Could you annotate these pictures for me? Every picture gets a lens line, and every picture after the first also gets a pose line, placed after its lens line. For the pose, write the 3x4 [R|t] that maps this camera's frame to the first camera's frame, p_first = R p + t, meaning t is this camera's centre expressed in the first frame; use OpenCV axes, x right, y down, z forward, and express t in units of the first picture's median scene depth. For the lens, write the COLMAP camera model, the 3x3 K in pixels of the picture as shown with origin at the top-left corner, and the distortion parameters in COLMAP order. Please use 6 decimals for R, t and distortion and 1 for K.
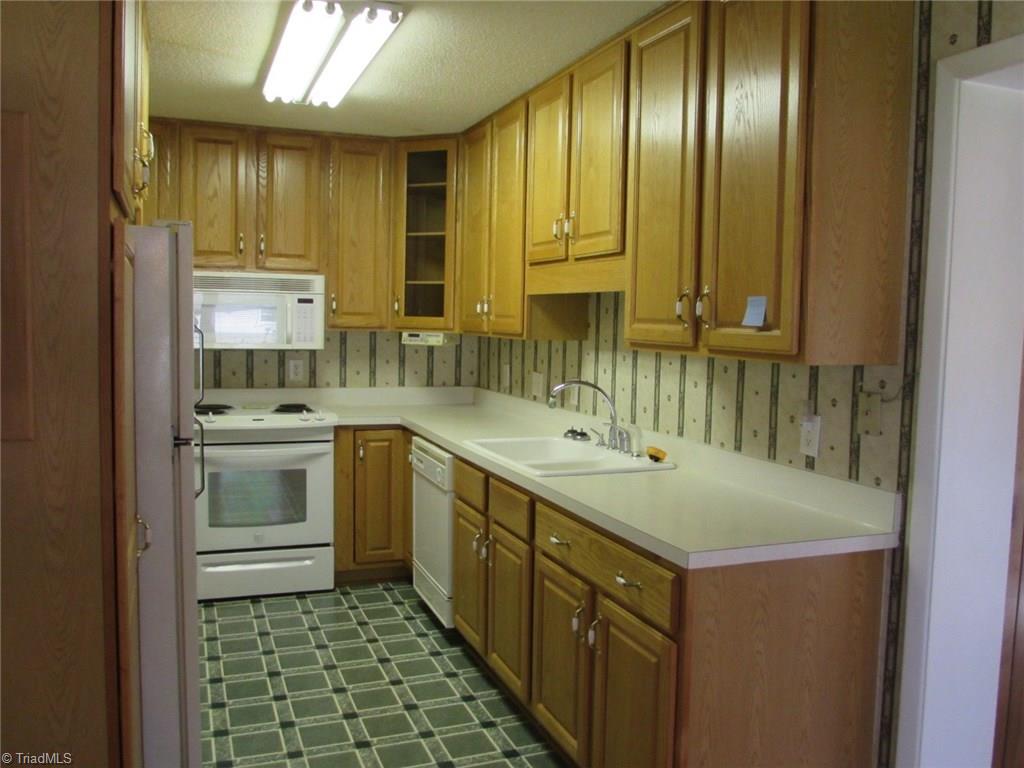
lens RADIAL K [[864.0, 0, 515.3], [0, 864.0, 384.9], [0, 0, 1]] dist [-0.064145, 0.027470]
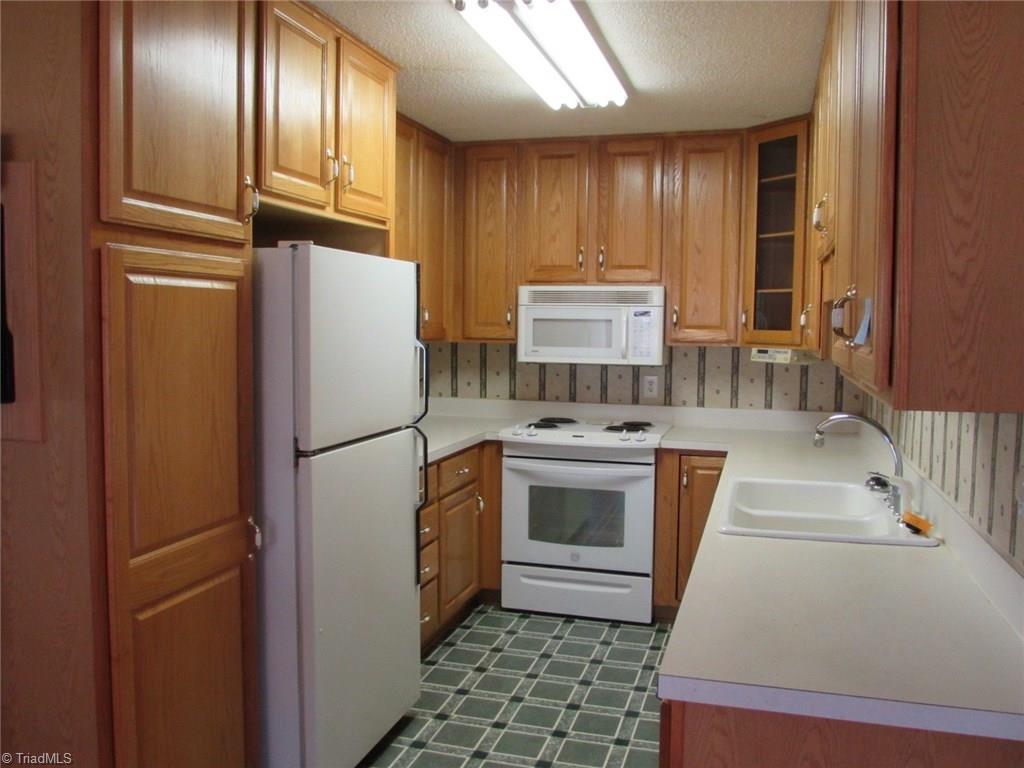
lens RADIAL K [[864.0, 0, 512.7], [0, 864.0, 384.0], [0, 0, 1]] dist [-0.064145, 0.027470]
pose [[0.793145, 0.031900, -0.608196, 0.223009], [-0.041140, 0.999153, -0.001245, -0.013616], [0.607641, 0.026008, 0.793786, 0.163555]]
